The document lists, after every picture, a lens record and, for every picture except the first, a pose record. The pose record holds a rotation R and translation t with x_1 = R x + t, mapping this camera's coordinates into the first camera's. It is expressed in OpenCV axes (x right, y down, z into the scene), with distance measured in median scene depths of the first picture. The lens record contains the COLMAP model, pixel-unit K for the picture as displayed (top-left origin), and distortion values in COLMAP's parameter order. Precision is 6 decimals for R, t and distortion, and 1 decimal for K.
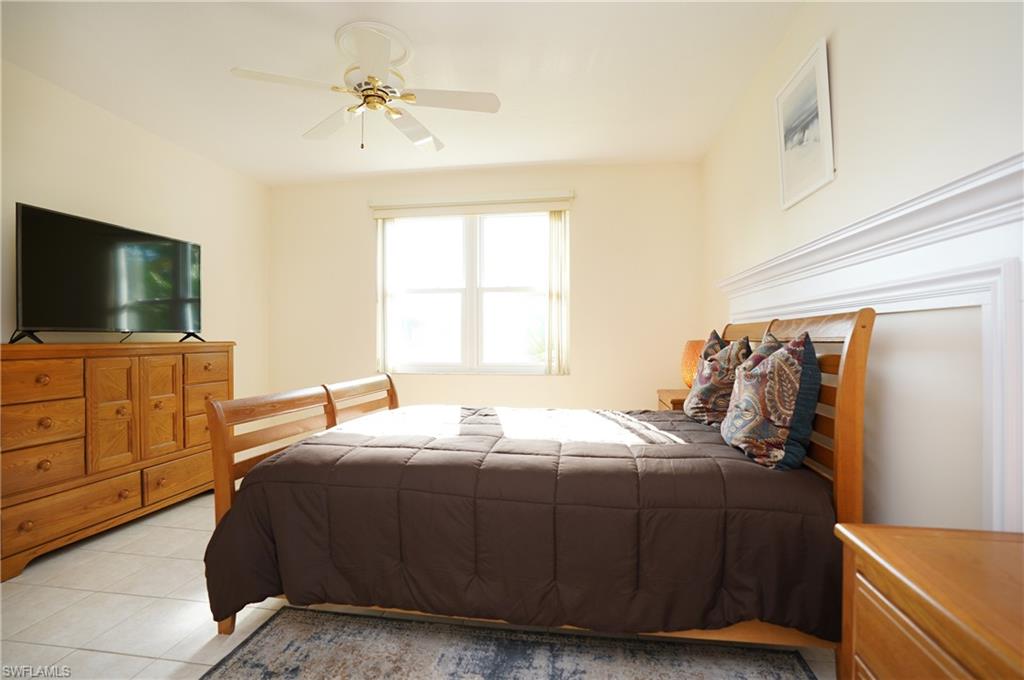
lens RADIAL K [[474.5, 0, 514.7], [0, 474.5, 338.2], [0, 0, 1]] dist [-0.067484, 0.026007]
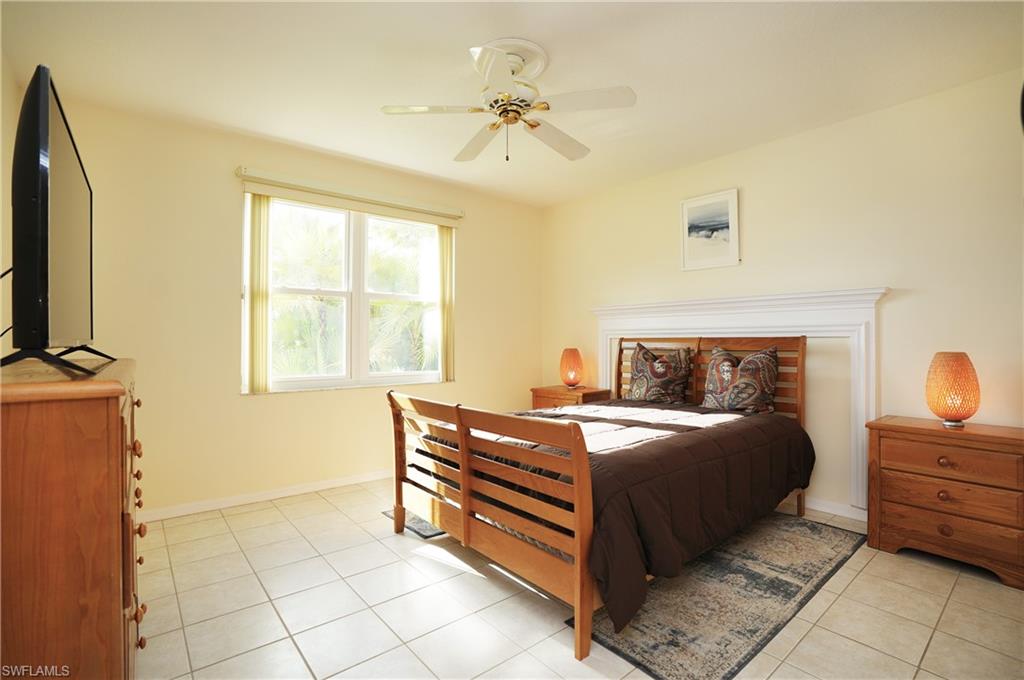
lens RADIAL K [[475.6, 0, 515.9], [0, 475.6, 337.4], [0, 0, 1]] dist [-0.071362, 0.028610]
pose [[0.661204, 0.007061, 0.750173, -1.116030], [-0.000398, 0.999959, -0.009060, -0.022266], [-0.750206, 0.005692, 0.661180, 0.340499]]
